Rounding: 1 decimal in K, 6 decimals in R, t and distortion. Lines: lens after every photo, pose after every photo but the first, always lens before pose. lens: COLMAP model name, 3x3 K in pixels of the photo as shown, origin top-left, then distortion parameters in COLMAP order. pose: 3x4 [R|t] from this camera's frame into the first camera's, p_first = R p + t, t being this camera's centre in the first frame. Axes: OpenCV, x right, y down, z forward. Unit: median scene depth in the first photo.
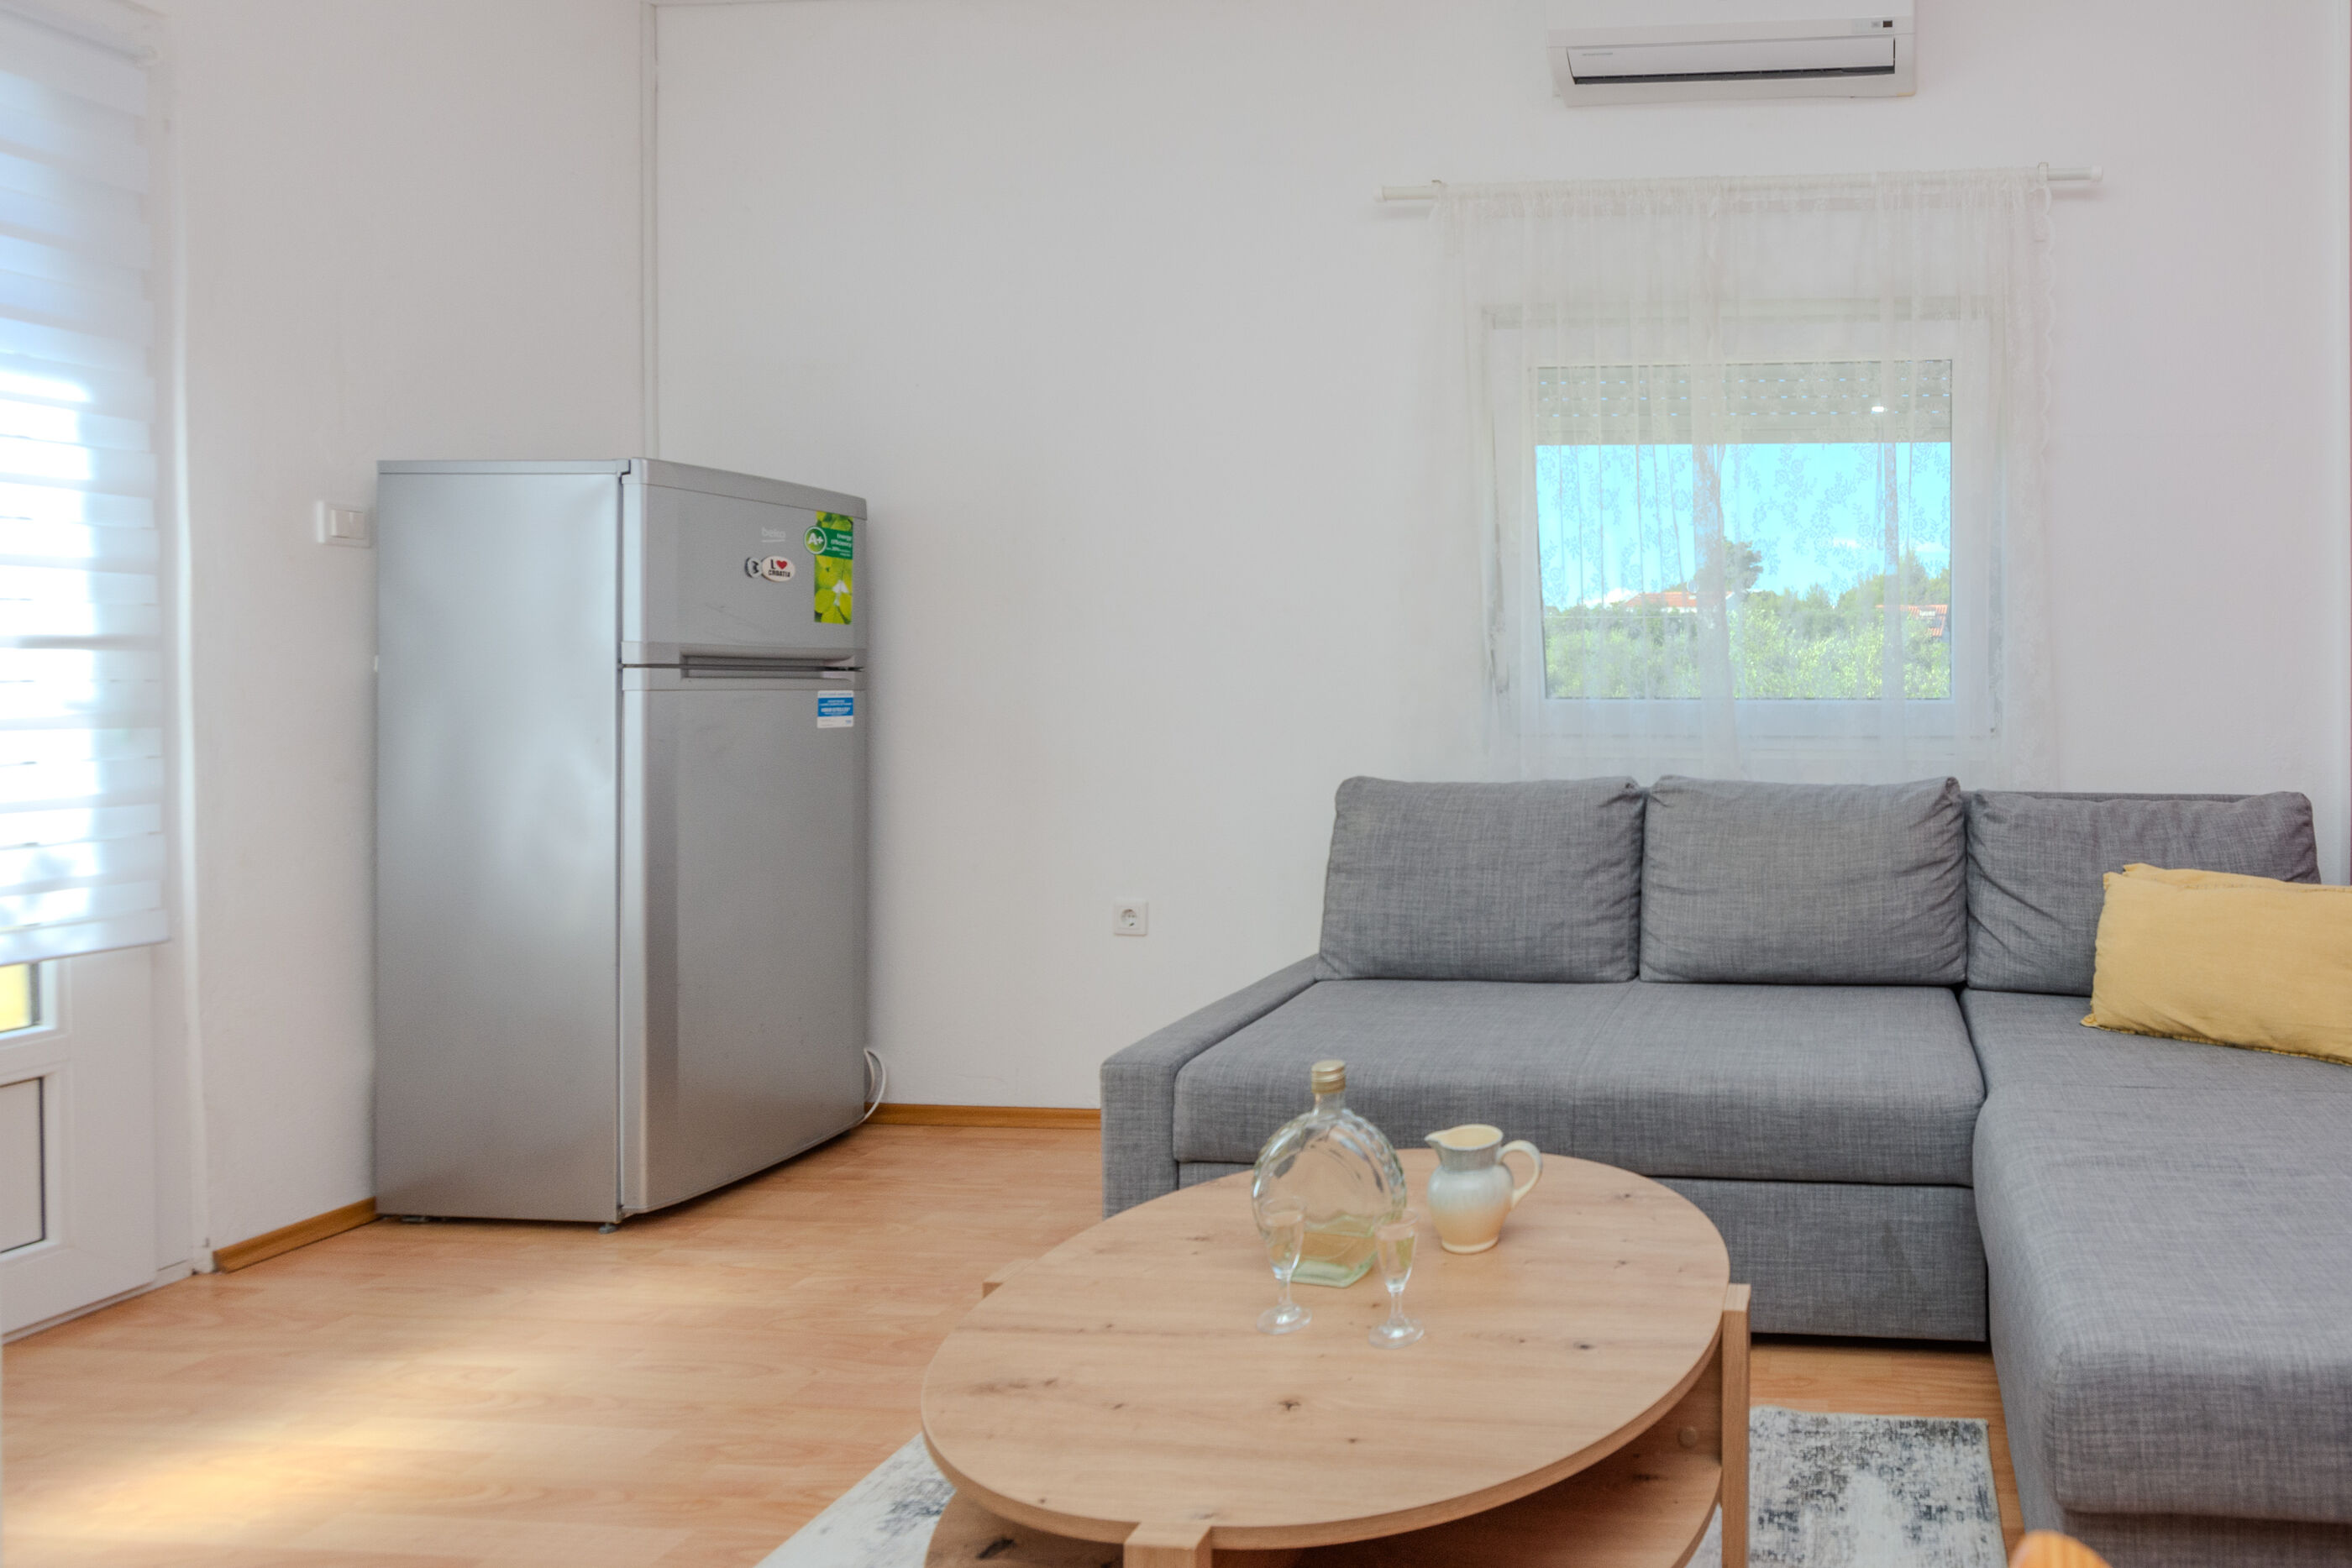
lens RADIAL K [[1001.7, 0, 1177.3], [0, 1001.7, 723.9], [0, 0, 1]] dist [-0.000011, 0.000171]
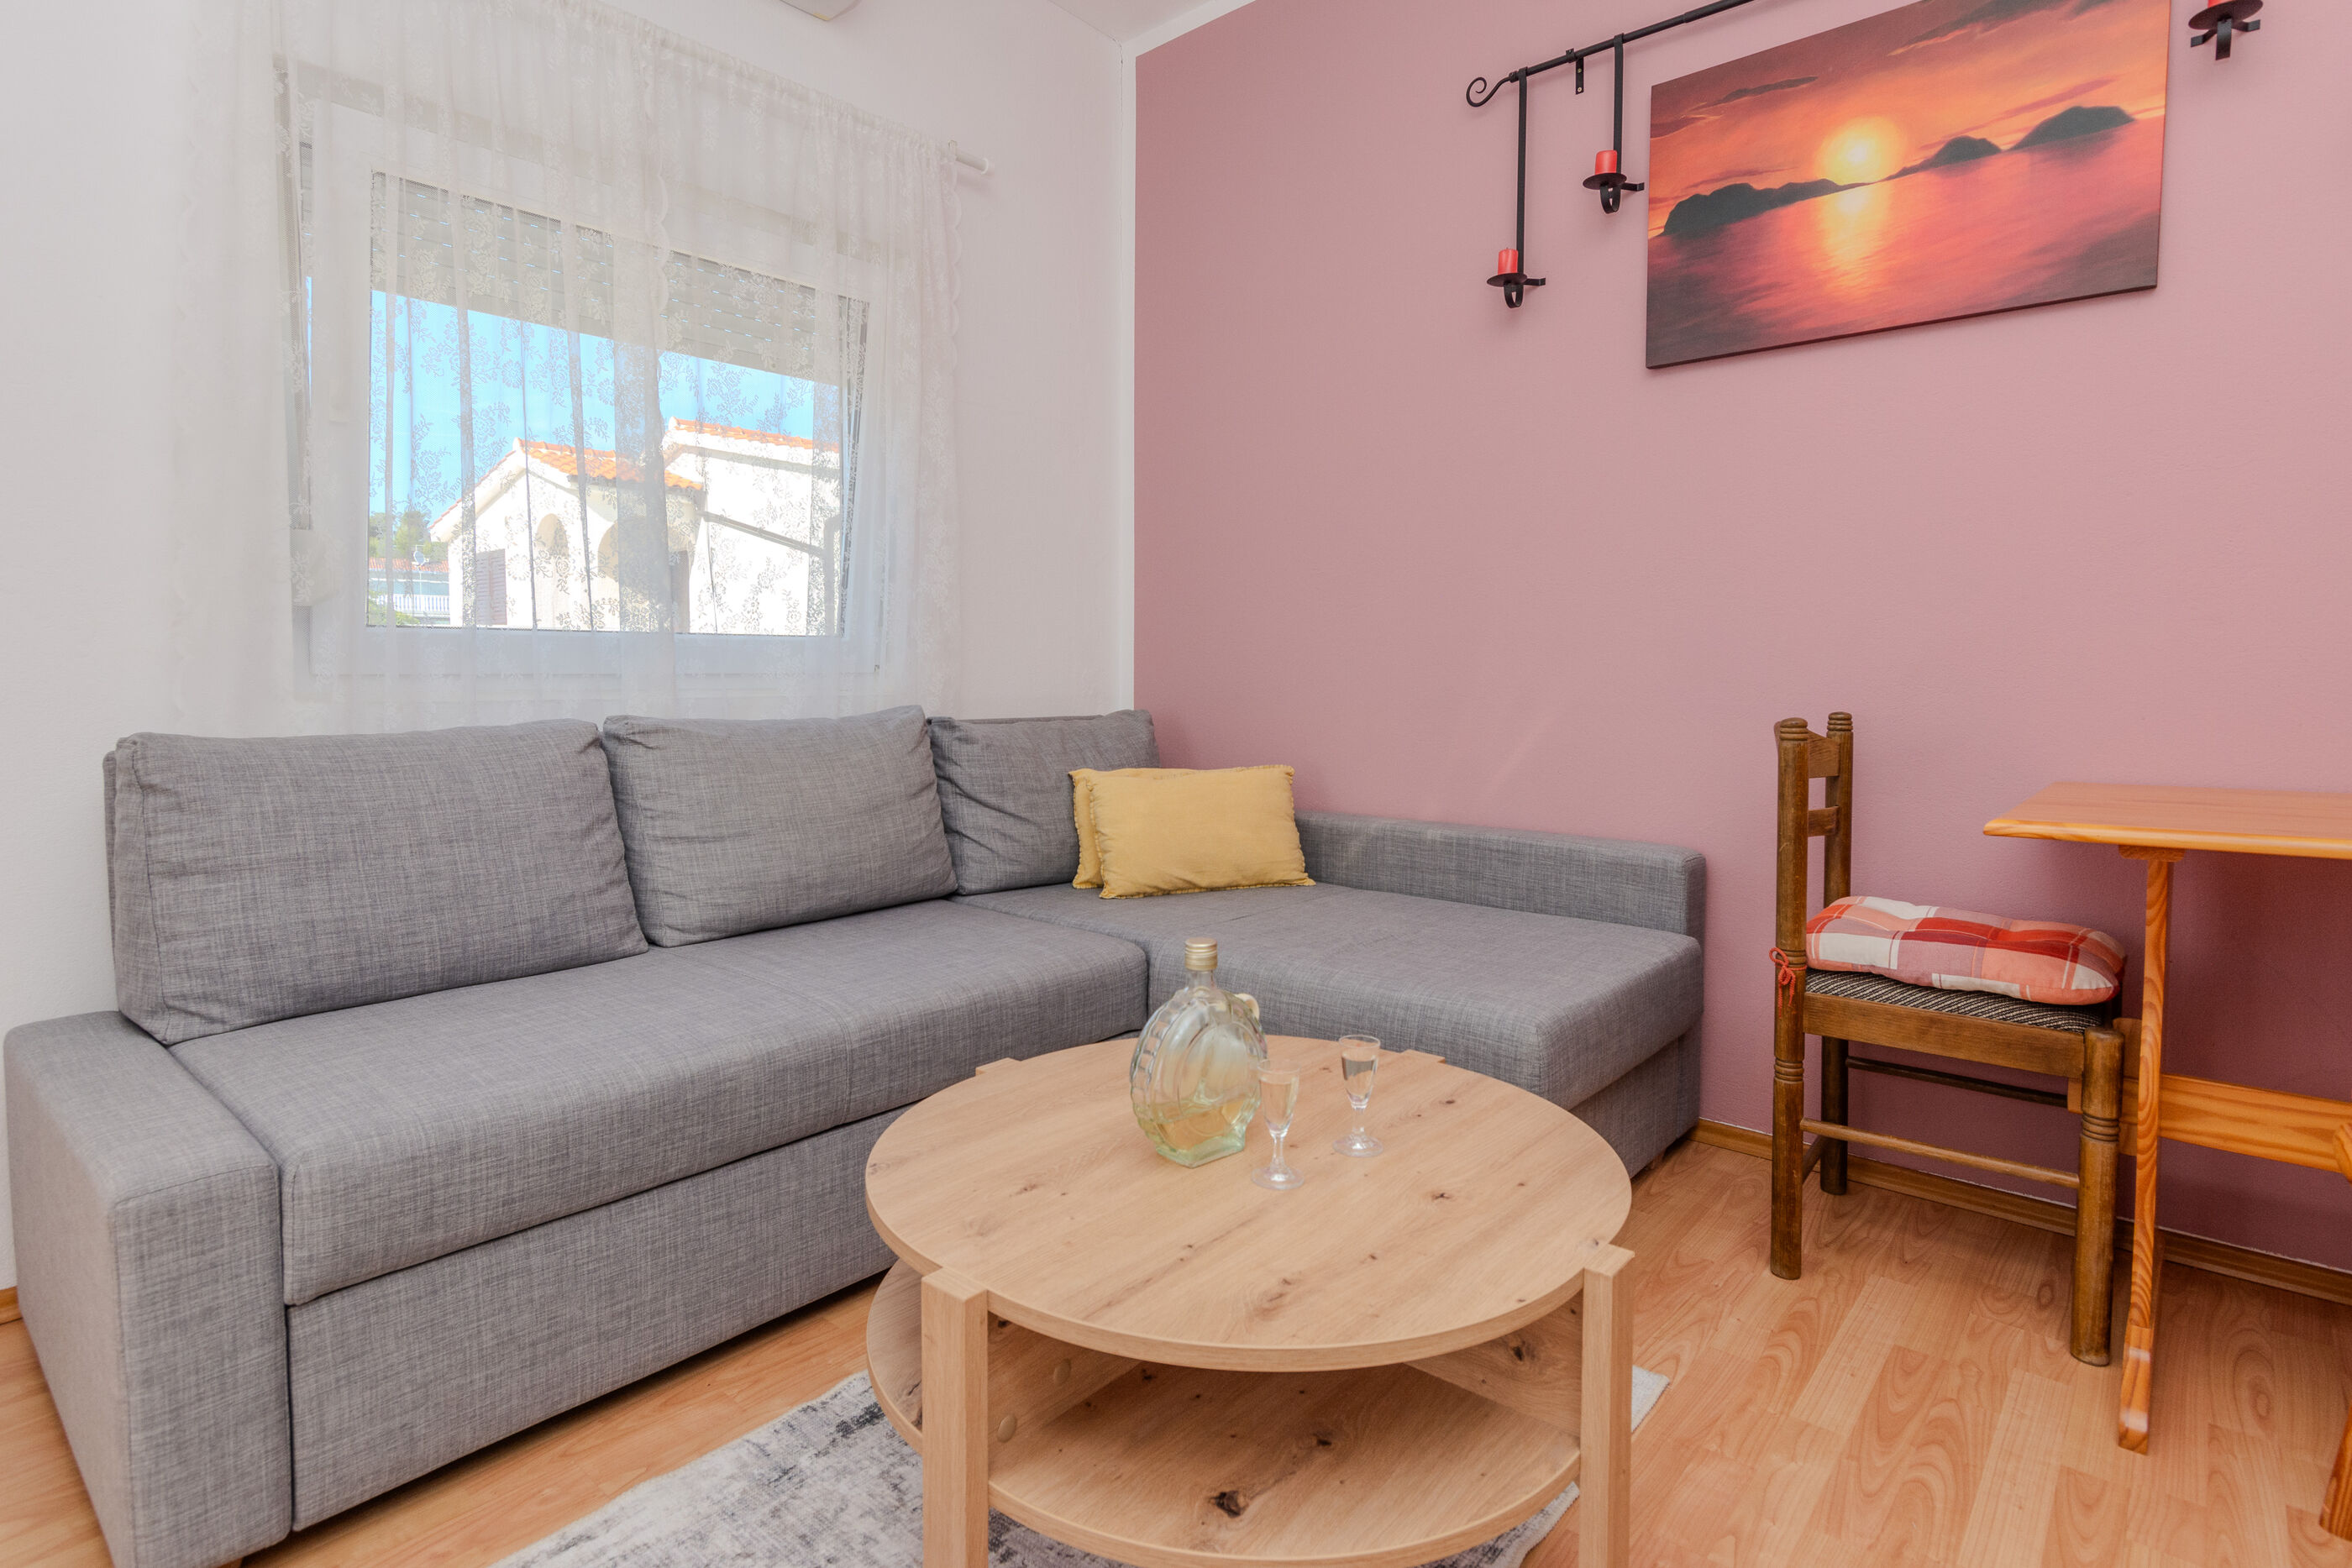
lens RADIAL K [[1204.0, 0, 1144.0], [0, 1204.0, 715.1], [0, 0, 1]] dist [-0.002353, 0.002024]
pose [[0.606565, -0.029201, 0.794498, -0.109394], [-0.006501, 0.999110, 0.041684, 0.010101], [-0.795008, -0.030450, 0.605835, 0.047114]]
